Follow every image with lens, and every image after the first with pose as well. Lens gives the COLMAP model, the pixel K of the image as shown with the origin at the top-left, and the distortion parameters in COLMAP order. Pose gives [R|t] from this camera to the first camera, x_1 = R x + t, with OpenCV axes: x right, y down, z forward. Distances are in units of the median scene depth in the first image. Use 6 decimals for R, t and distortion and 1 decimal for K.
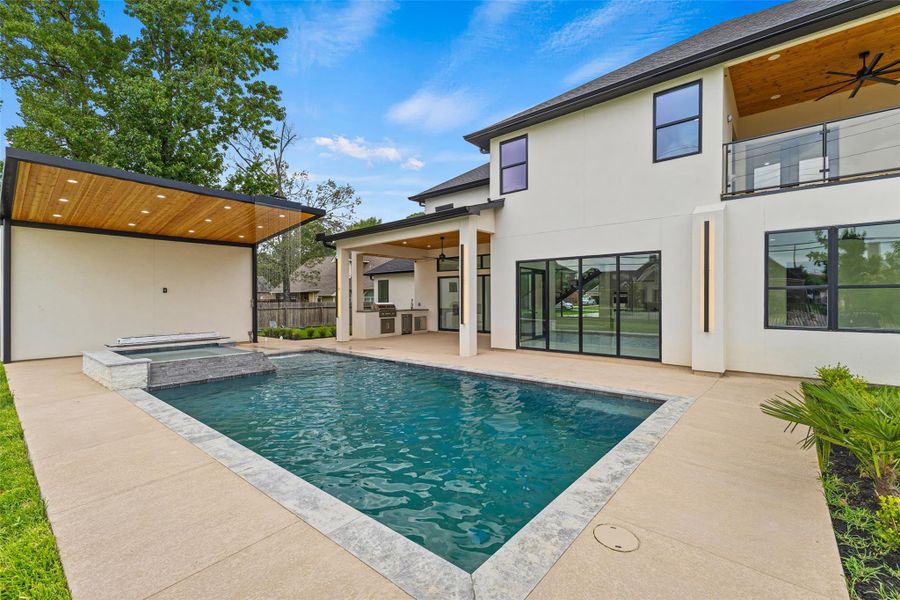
lens RADIAL K [[387.5, 0, 450.0], [0, 387.5, 300.0], [0, 0, 1]] dist [0.000497, 0.000093]
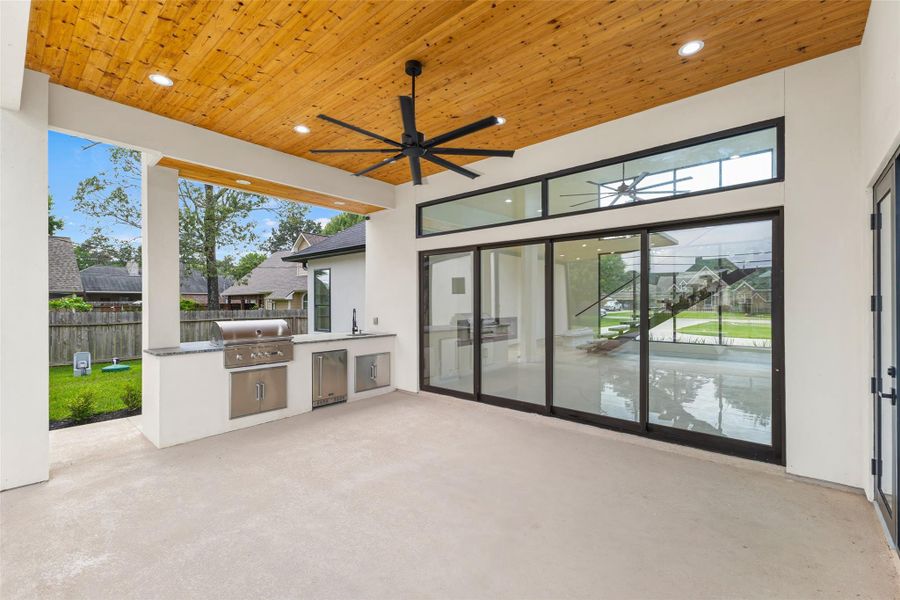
lens RADIAL K [[387.5, 0, 450.0], [0, 387.5, 300.0], [0, 0, 1]] dist [0.000497, 0.000093]
pose [[0.999948, 0.002902, -0.009818, 0.004000], [-0.002989, 0.999957, -0.008798, -0.008254], [0.009793, 0.008827, 0.999913, 0.682344]]
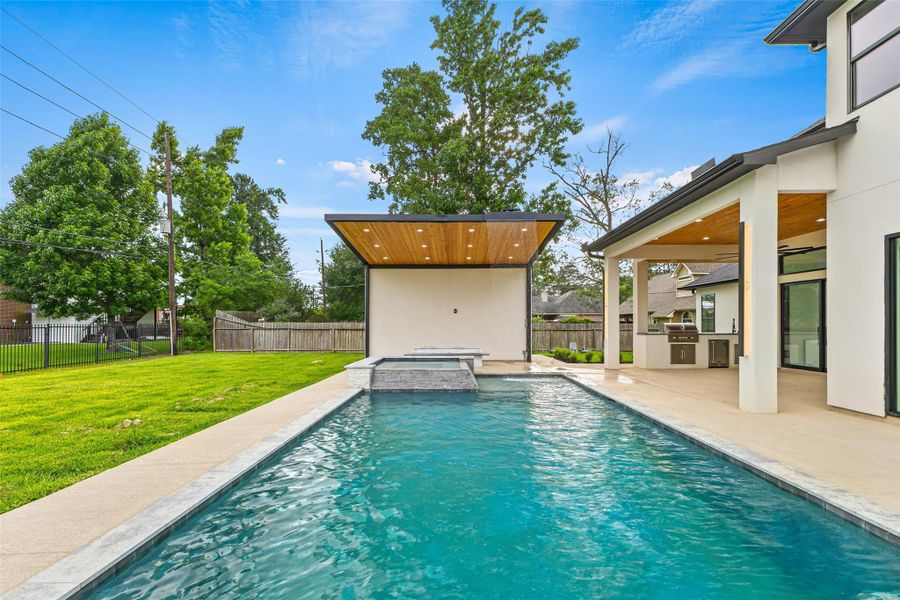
lens RADIAL K [[391.4, 0, 450.3], [0, 391.4, 321.8], [0, 0, 1]] dist [-0.000390, 0.000074]
pose [[0.633331, 0.001398, -0.773880, 0.139213], [-0.003623, 0.999993, -0.001159, 0.007393], [0.773873, 0.003537, 0.633331, 0.181871]]
